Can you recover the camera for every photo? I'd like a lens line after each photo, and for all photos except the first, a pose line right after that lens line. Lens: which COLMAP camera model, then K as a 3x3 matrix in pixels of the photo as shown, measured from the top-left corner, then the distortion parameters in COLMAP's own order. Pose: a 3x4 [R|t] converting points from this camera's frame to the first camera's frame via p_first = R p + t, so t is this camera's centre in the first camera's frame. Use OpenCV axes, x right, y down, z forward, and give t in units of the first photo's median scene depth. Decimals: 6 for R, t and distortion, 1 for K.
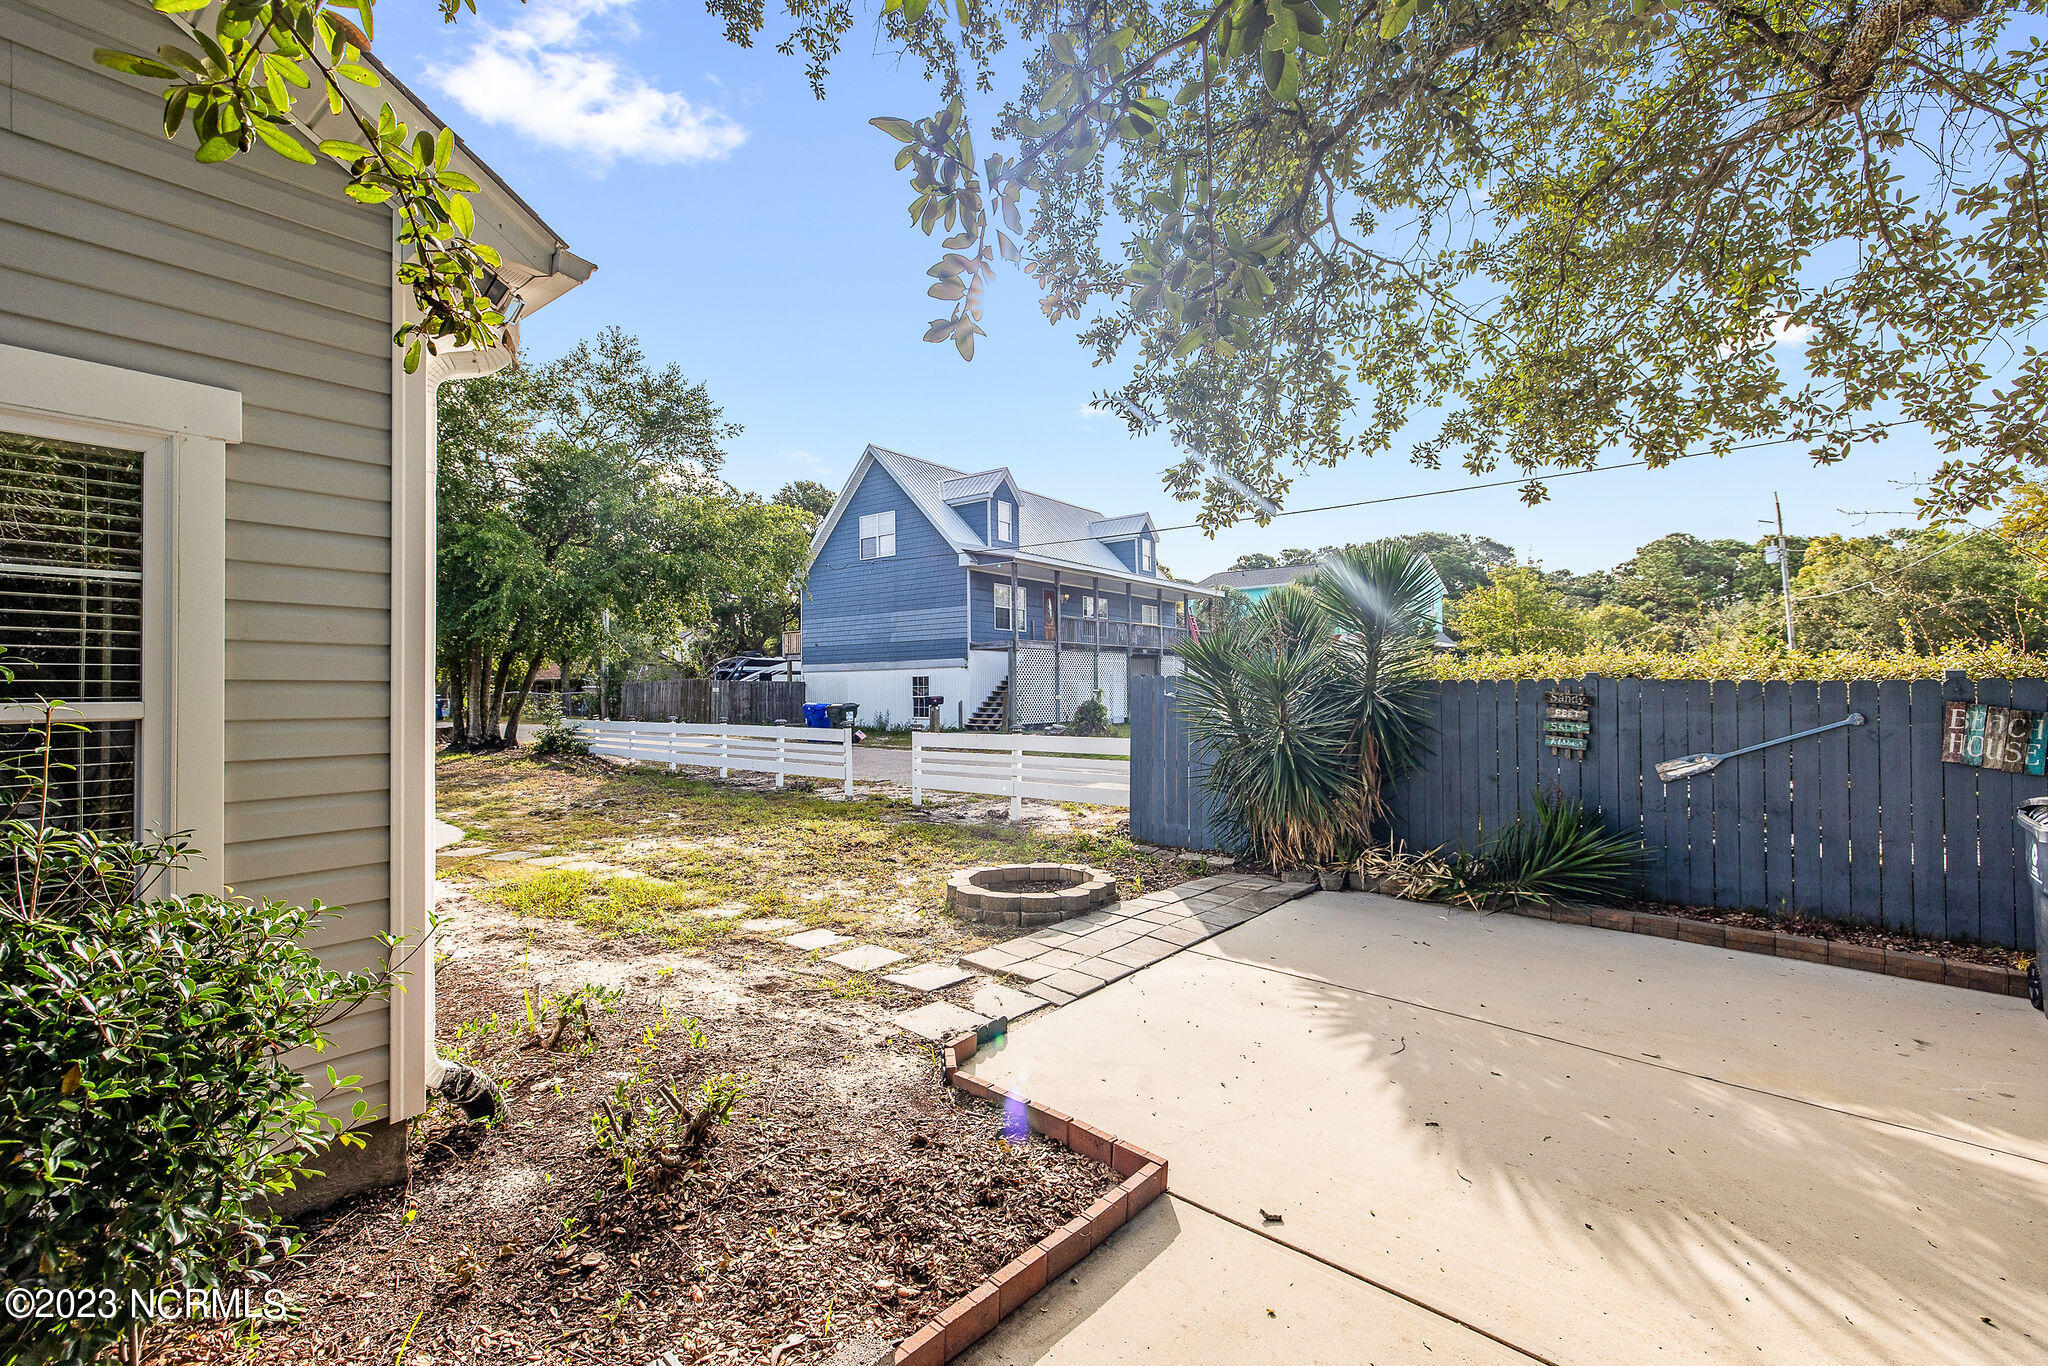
lens RADIAL K [[864.4, 0, 1005.1], [0, 864.4, 670.5], [0, 0, 1]] dist [-0.000278, 0.000183]
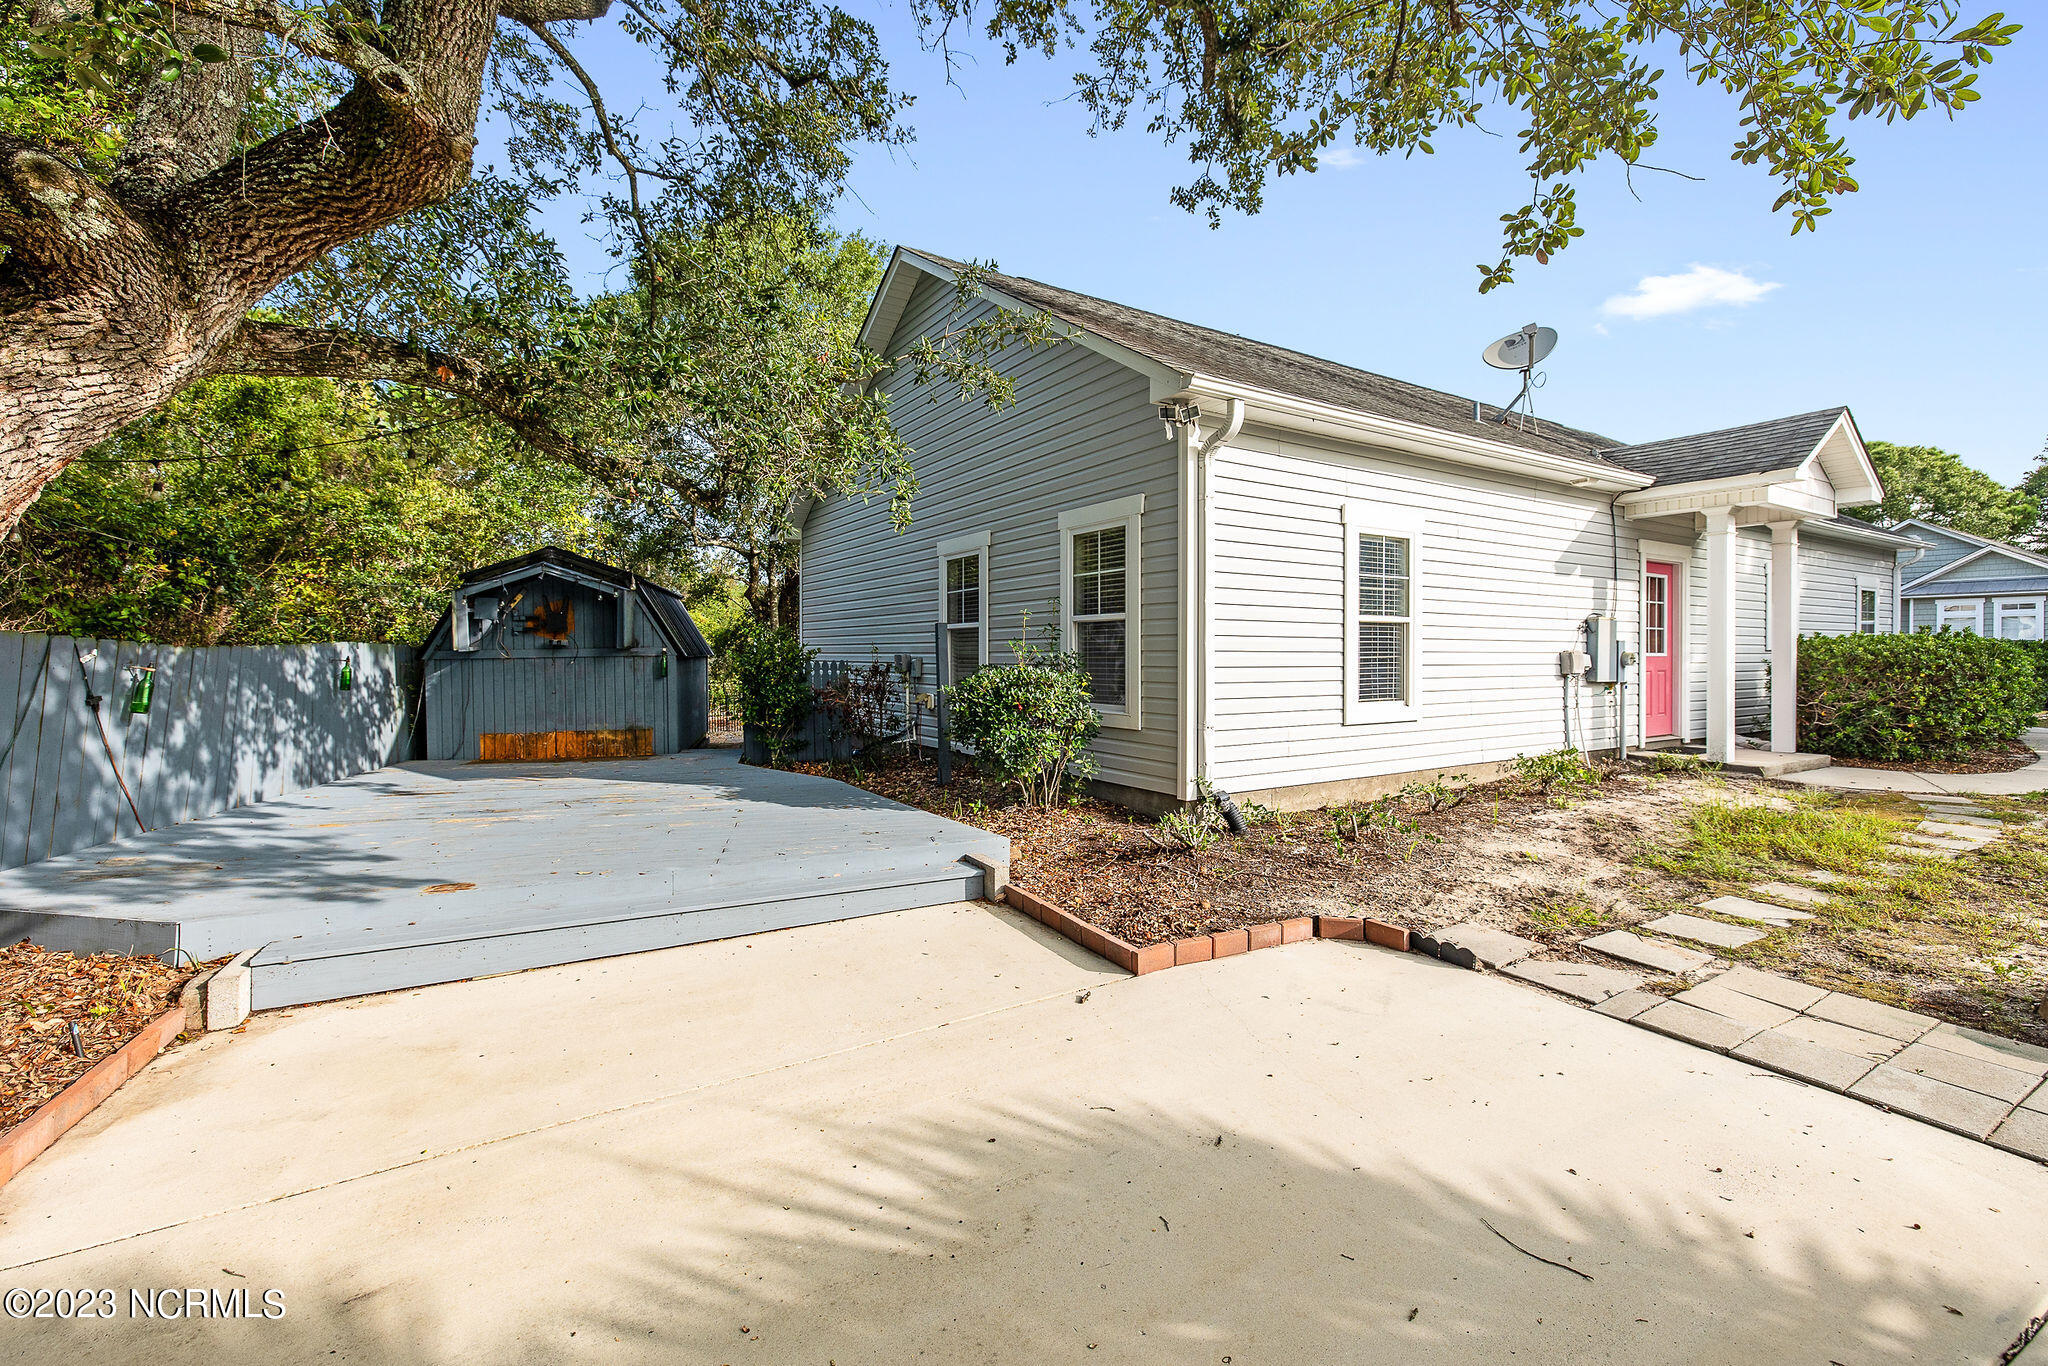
lens RADIAL K [[864.4, 0, 1005.1], [0, 864.4, 670.5], [0, 0, 1]] dist [-0.000278, 0.000183]
pose [[-0.359661, 0.023510, -0.932787, 0.964902], [0.023701, 0.999590, 0.016055, 0.091002], [0.932782, -0.016334, -0.360070, 0.872770]]
